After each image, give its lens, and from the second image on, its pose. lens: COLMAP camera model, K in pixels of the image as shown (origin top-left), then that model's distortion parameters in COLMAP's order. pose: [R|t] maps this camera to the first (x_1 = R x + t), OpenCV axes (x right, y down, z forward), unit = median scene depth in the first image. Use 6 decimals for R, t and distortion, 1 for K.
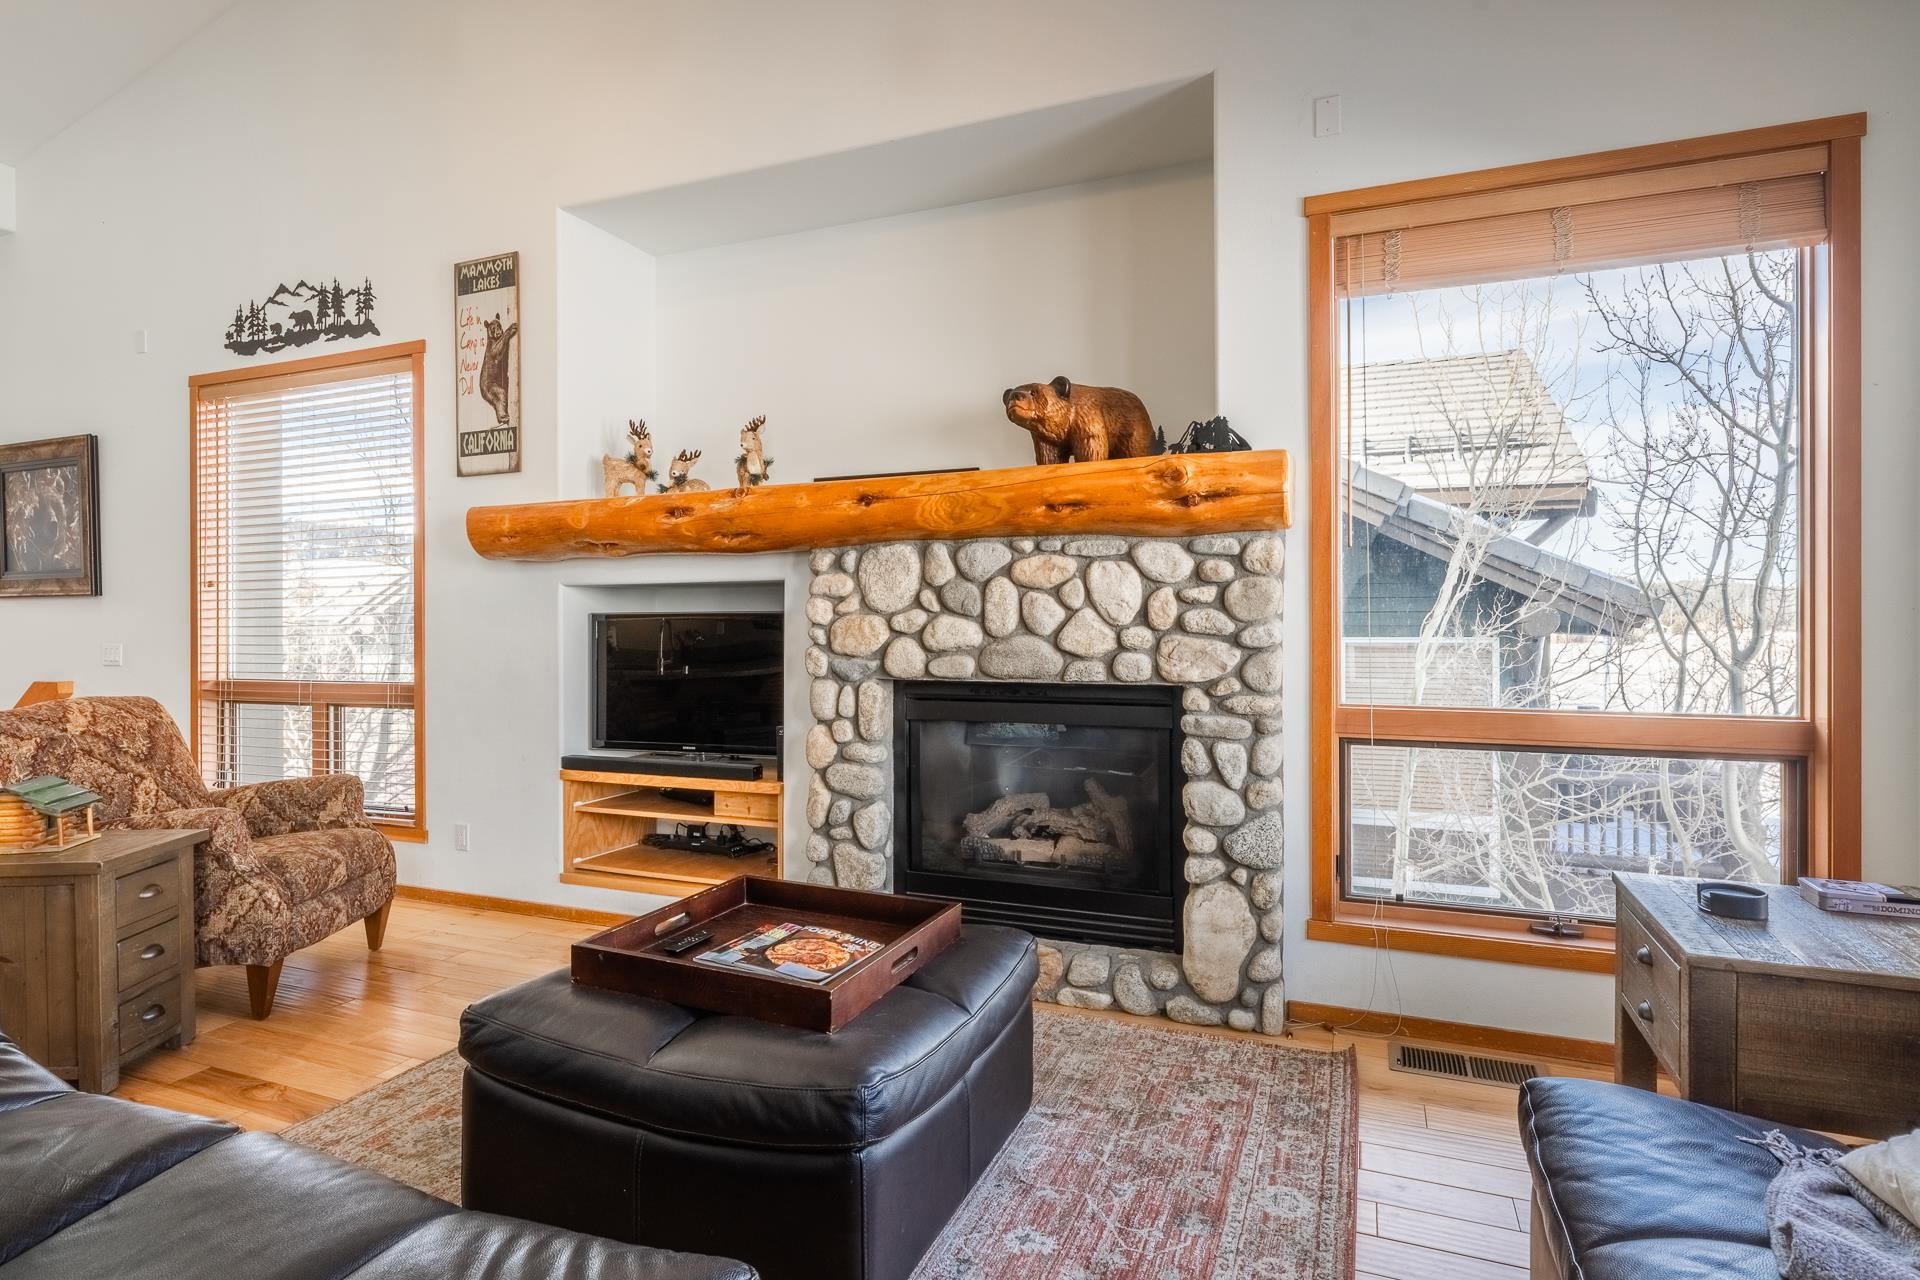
lens RADIAL K [[1017.9, 0, 931.9], [0, 1017.9, 617.1], [0, 0, 1]] dist [0.001085, -0.000194]
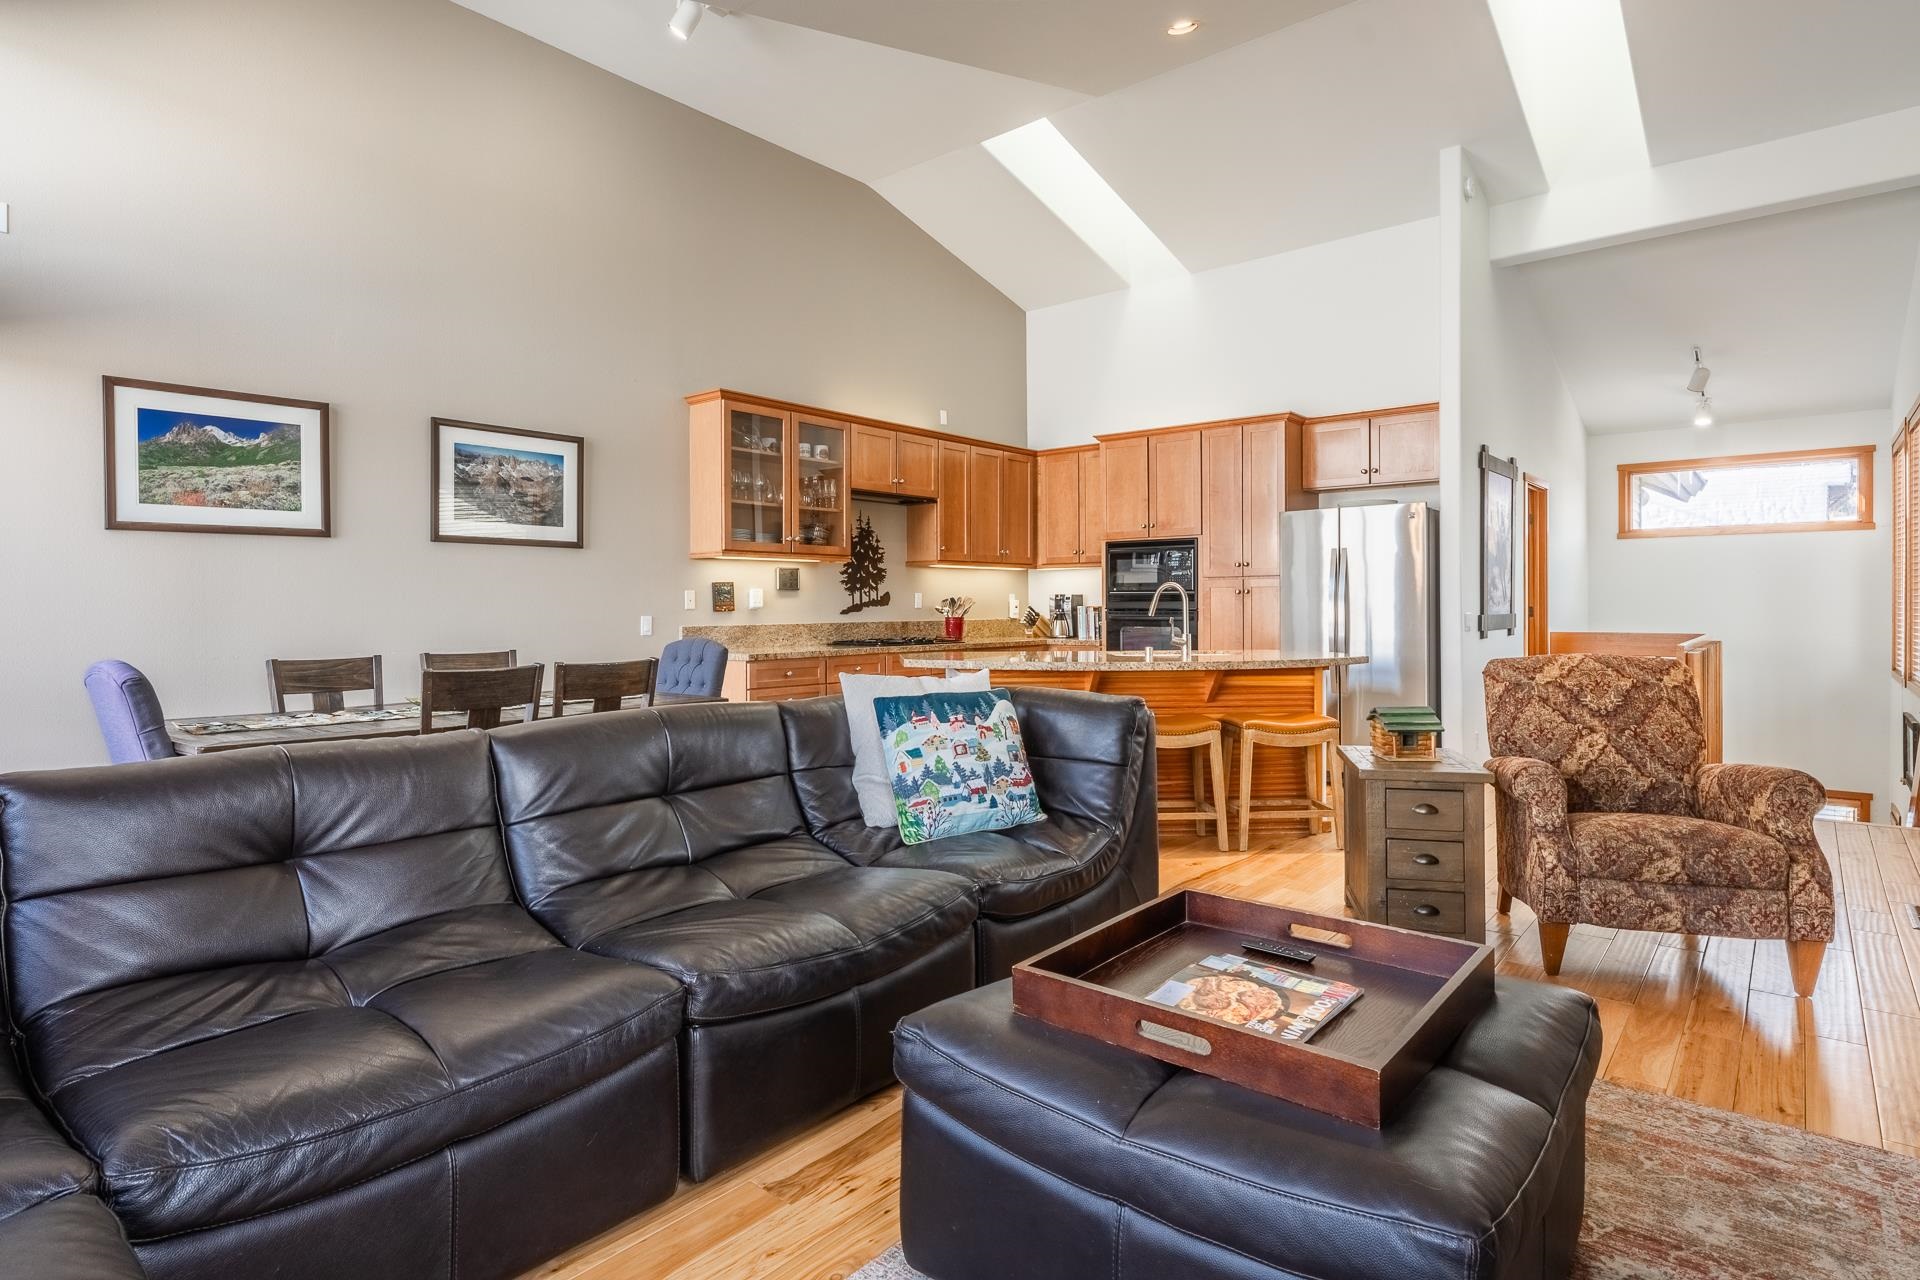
lens RADIAL K [[1040.2, 0, 954.7], [0, 1040.2, 608.5], [0, 0, 1]] dist [-0.003857, -0.001819]
pose [[-0.277606, 0.011595, -0.960625, 0.495650], [0.010362, 0.999905, 0.009074, 0.013090], [0.960639, -0.007435, -0.277700, 0.715646]]
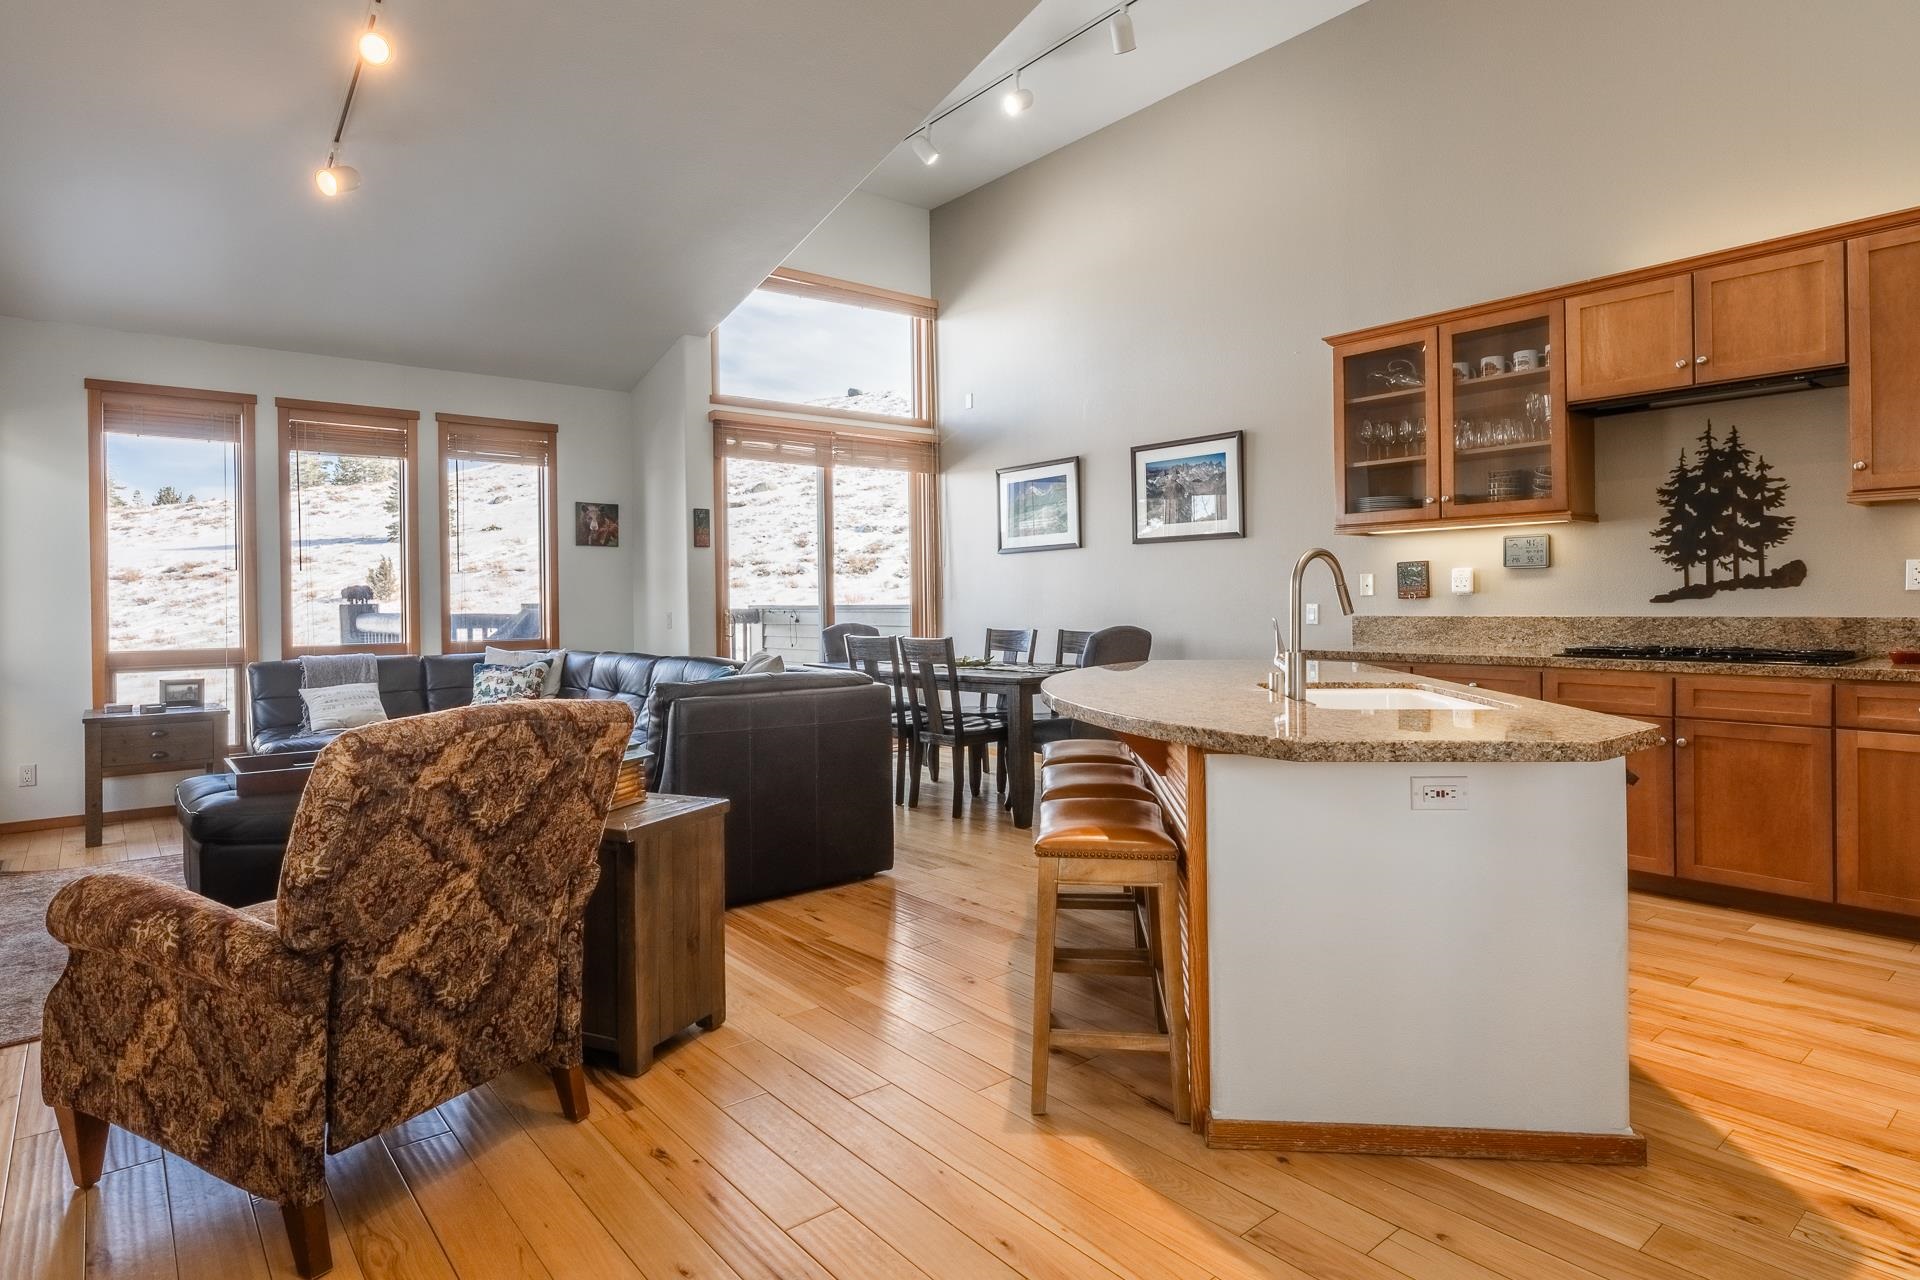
lens RADIAL K [[1040.2, 0, 954.7], [0, 1040.2, 608.5], [0, 0, 1]] dist [-0.003857, -0.001819]
pose [[-0.888423, 0.015620, 0.458759, -1.423822], [0.019203, 0.999811, 0.003146, 0.029640], [-0.458623, 0.011604, -0.888555, 1.479919]]
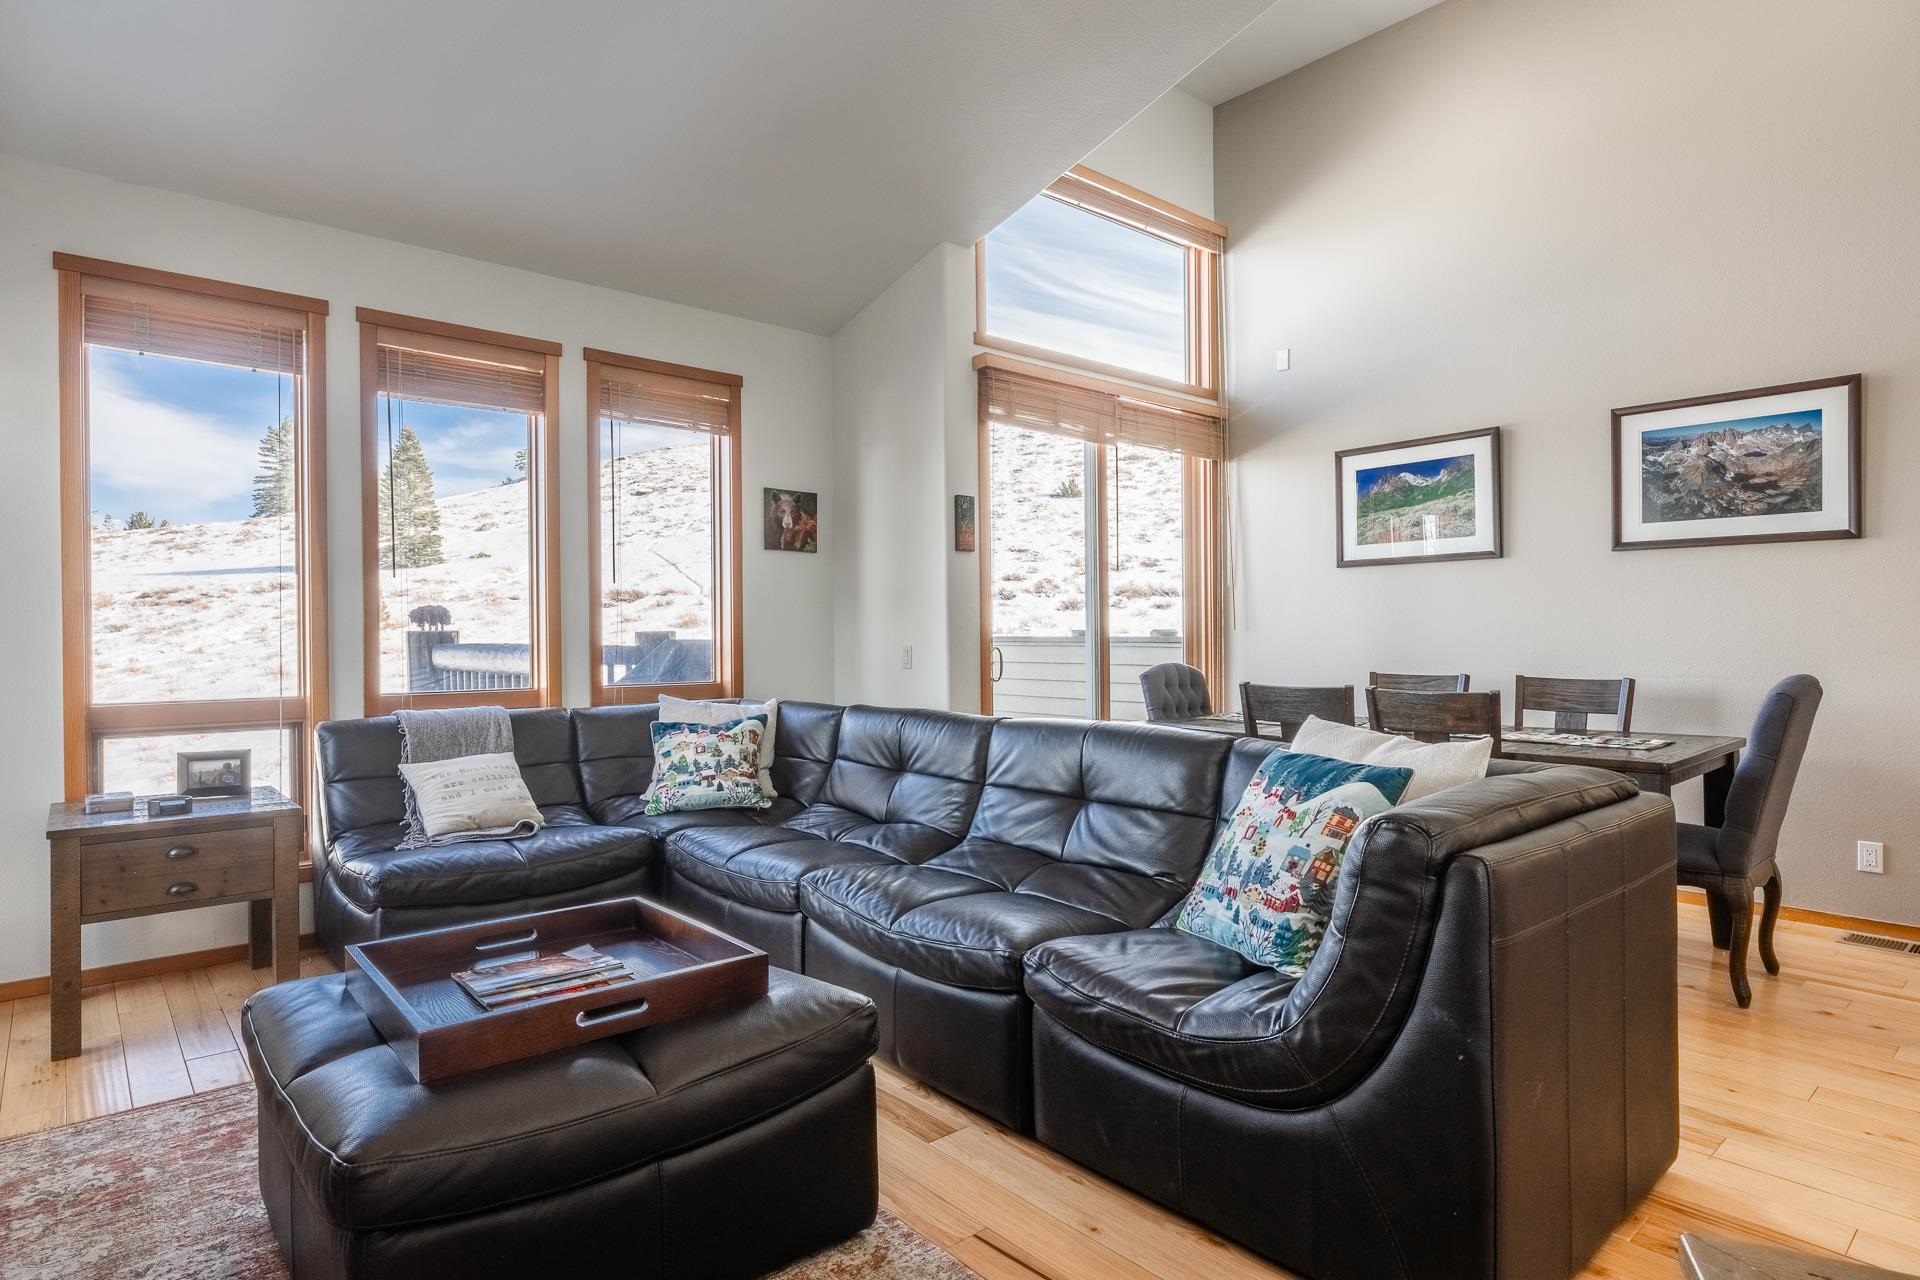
lens RADIAL K [[1023.7, 0, 952.1], [0, 1023.7, 646.5], [0, 0, 1]] dist [-0.005756, -0.000218]
pose [[-0.899456, 0.007453, 0.436949, -0.604459], [0.012540, 0.999883, 0.008759, 0.022214], [-0.436832, 0.013357, -0.899444, 1.135497]]
